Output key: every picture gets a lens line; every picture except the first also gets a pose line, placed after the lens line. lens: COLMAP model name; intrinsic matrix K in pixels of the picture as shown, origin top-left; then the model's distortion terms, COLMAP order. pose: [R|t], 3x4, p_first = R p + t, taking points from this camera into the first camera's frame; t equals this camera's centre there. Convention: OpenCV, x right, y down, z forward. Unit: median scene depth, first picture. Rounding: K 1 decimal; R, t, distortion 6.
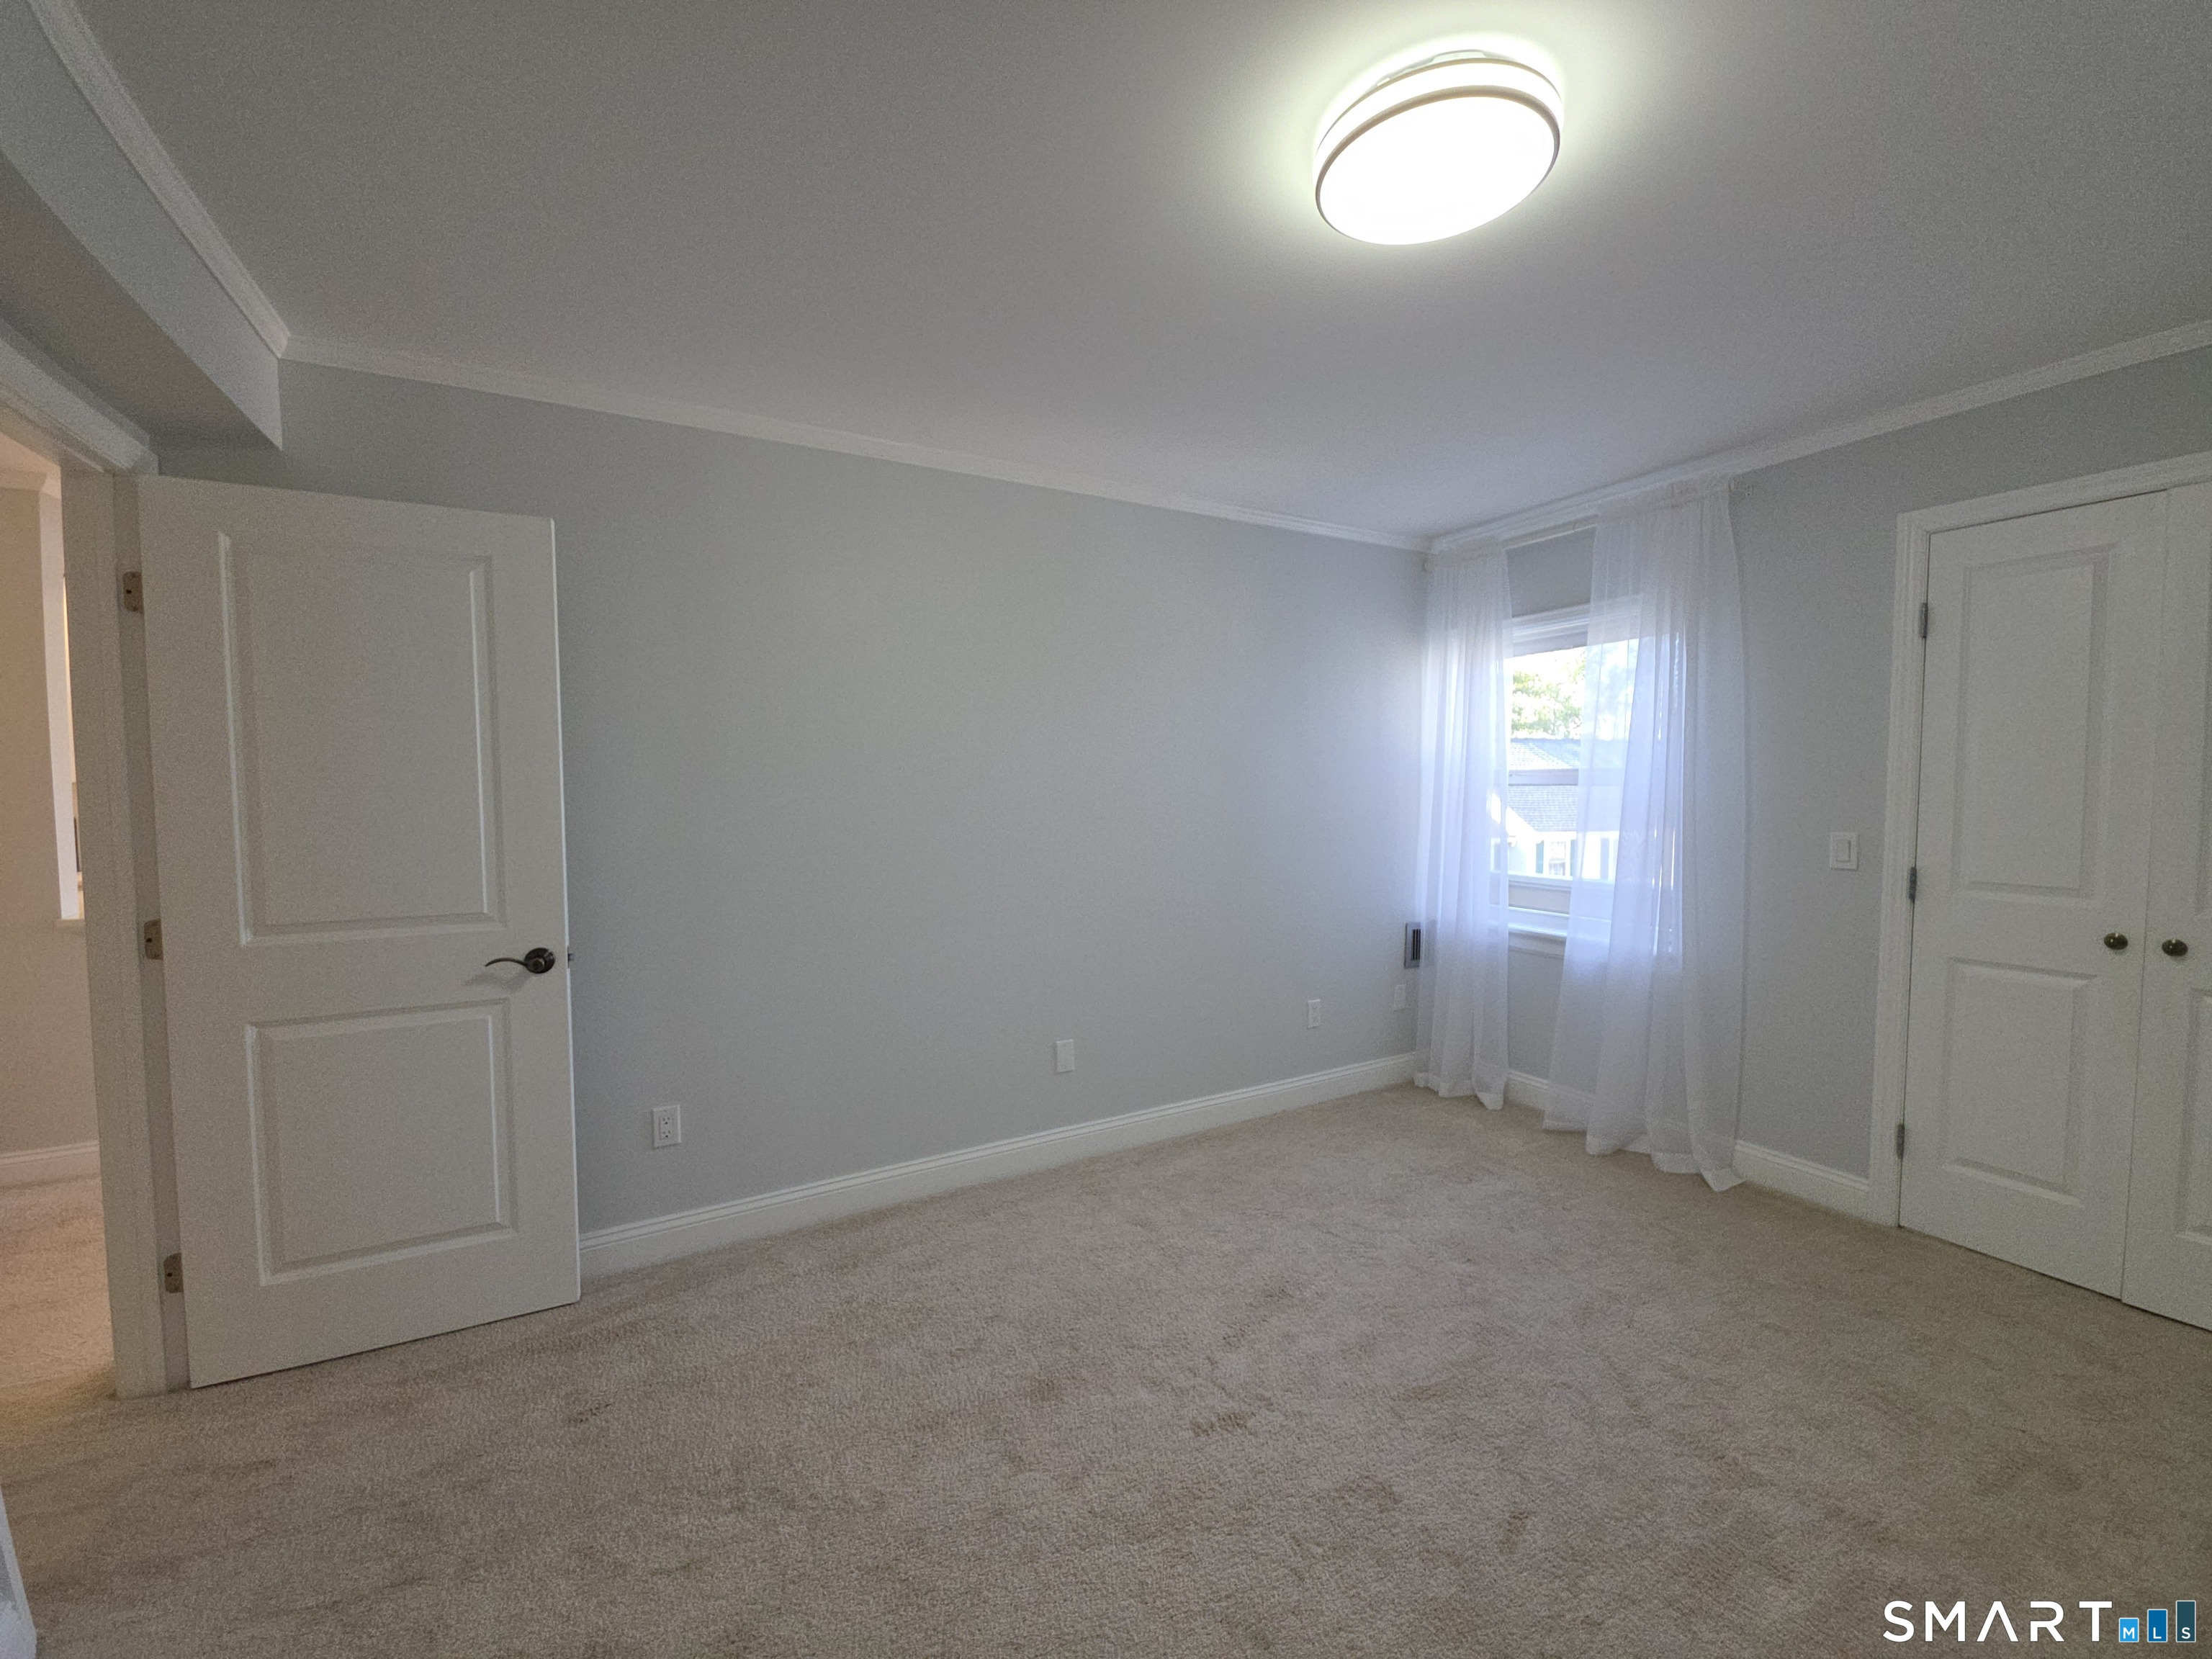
lens RADIAL K [[881.3, 0, 1110.8], [0, 881.3, 825.8], [0, 0, 1]] dist [0.012137, -0.007027]
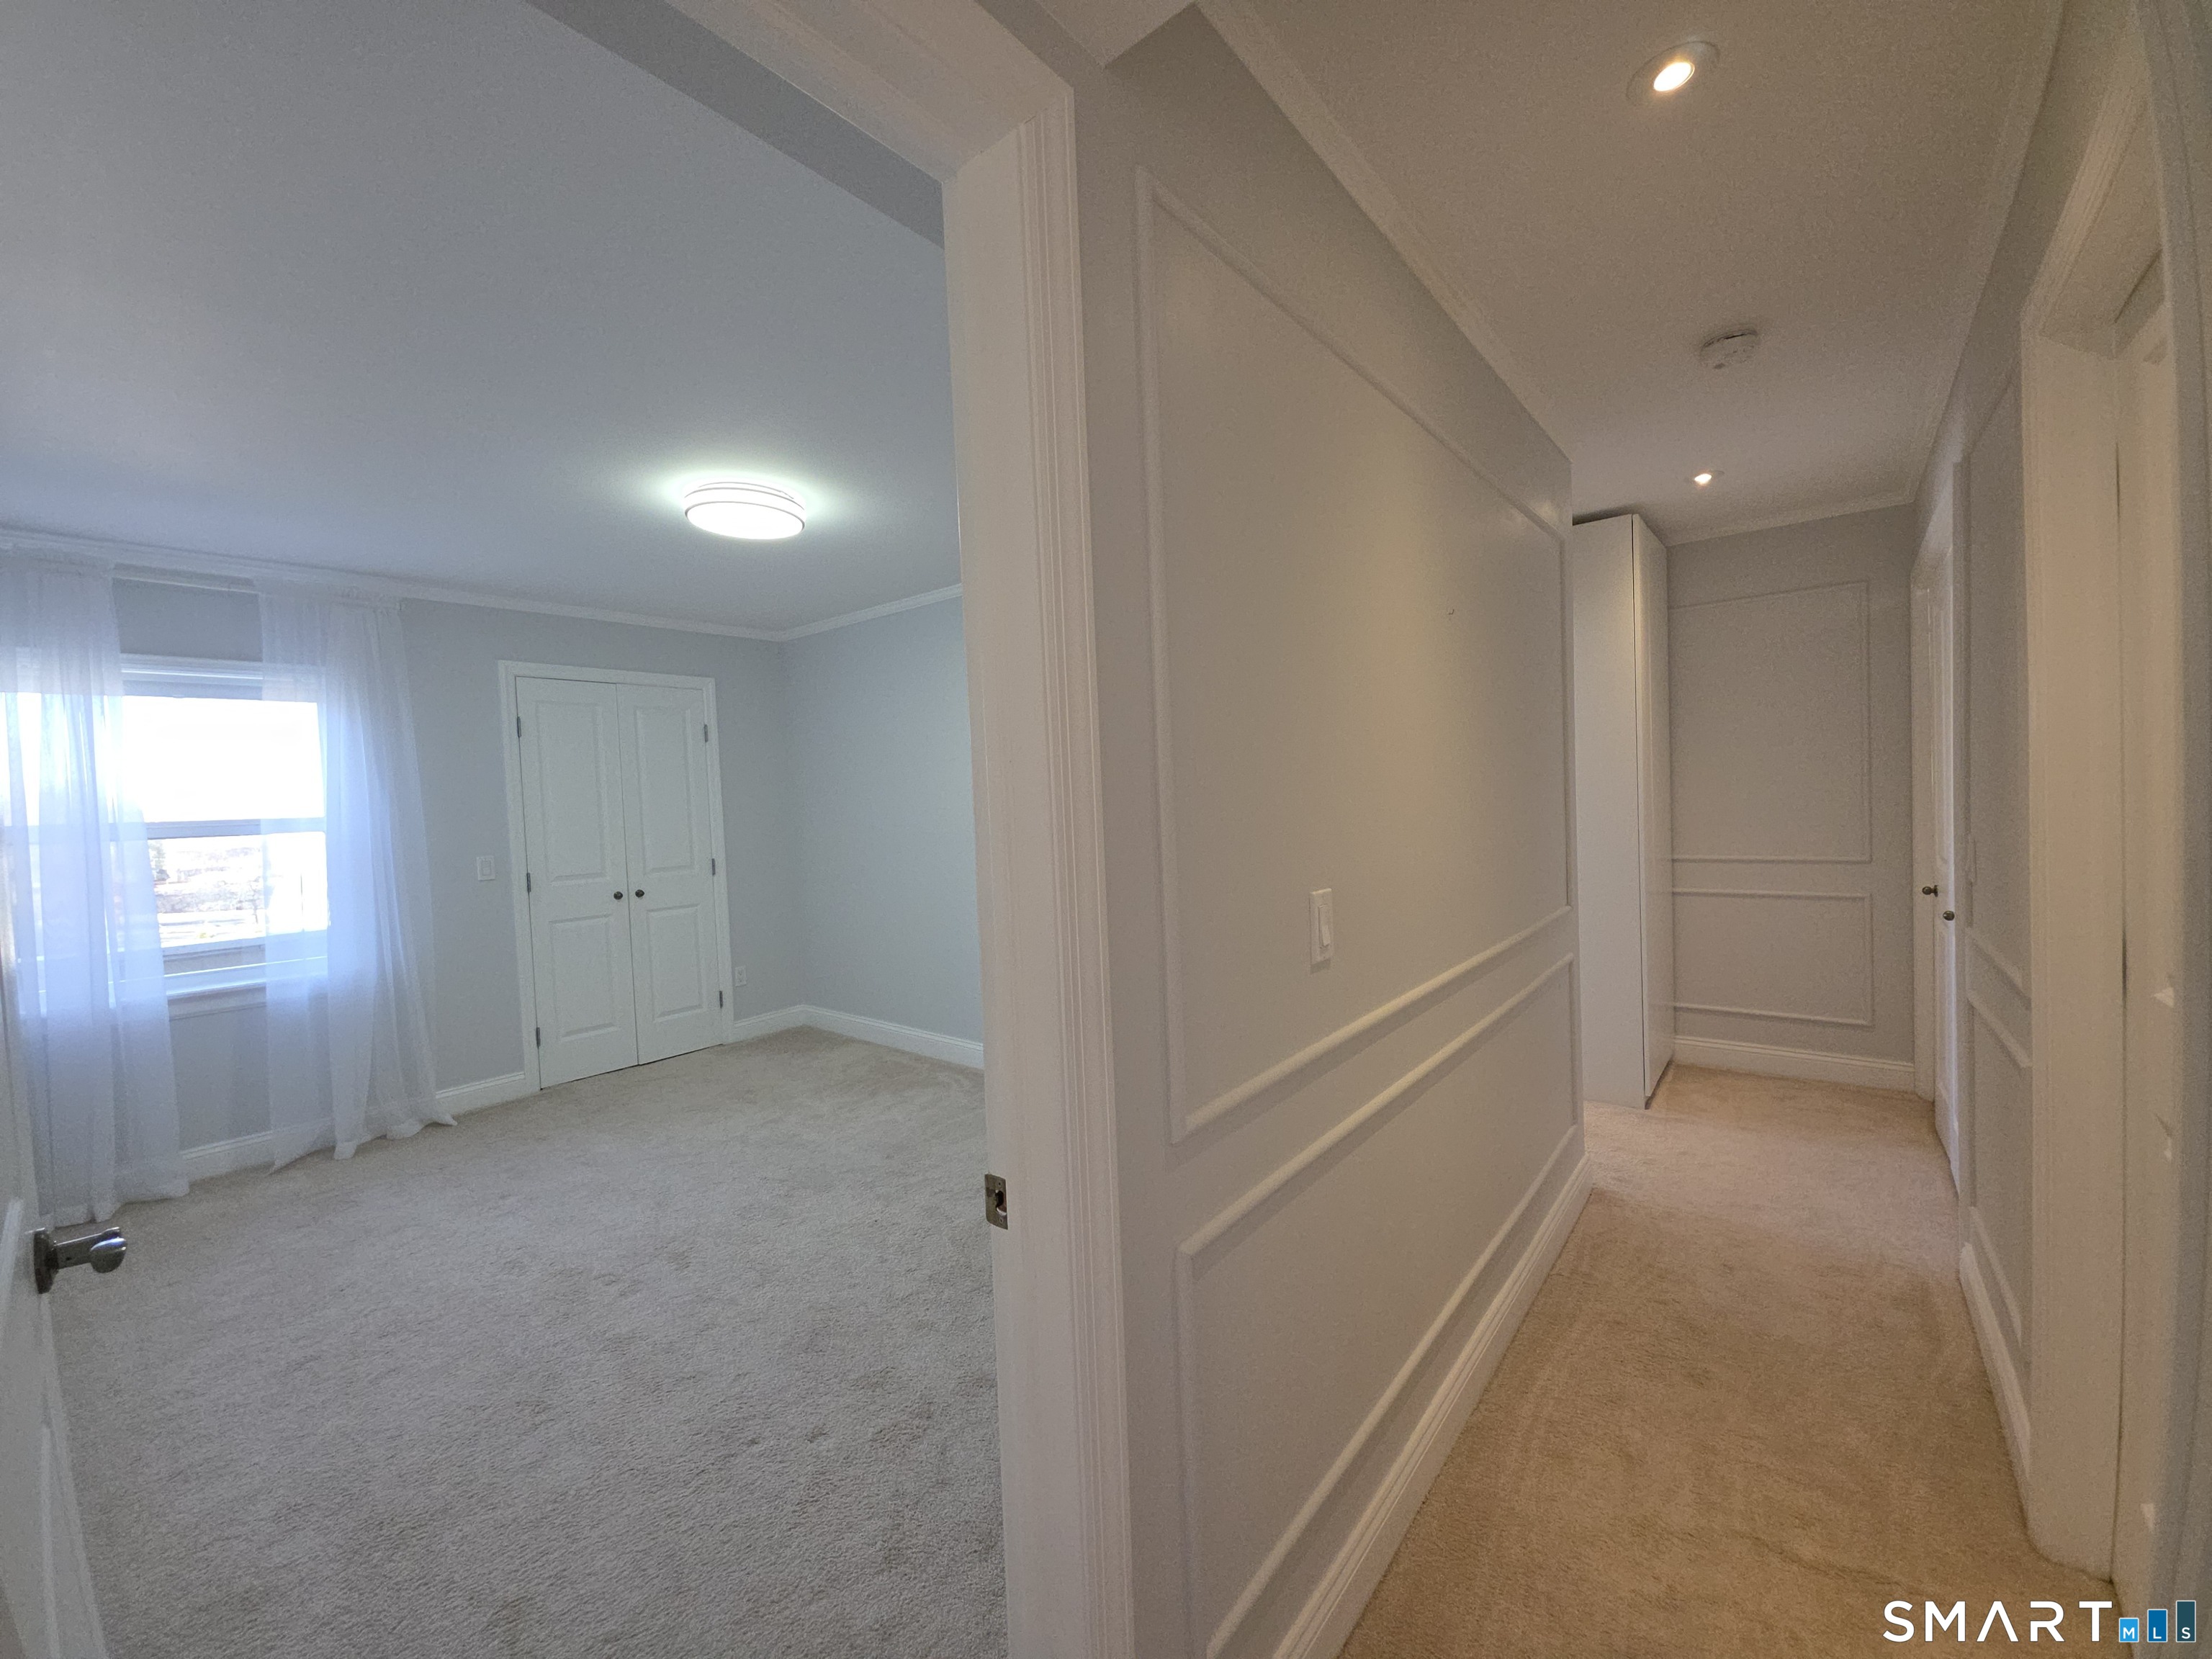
lens RADIAL K [[881.3, 0, 1118.7], [0, 881.3, 831.9], [0, 0, 1]] dist [0.012137, -0.007027]
pose [[-0.385196, -0.010606, 0.922774, -0.862529], [0.088661, 0.994883, 0.048445, -0.010104], [-0.918566, 0.100475, -0.382285, 0.489003]]
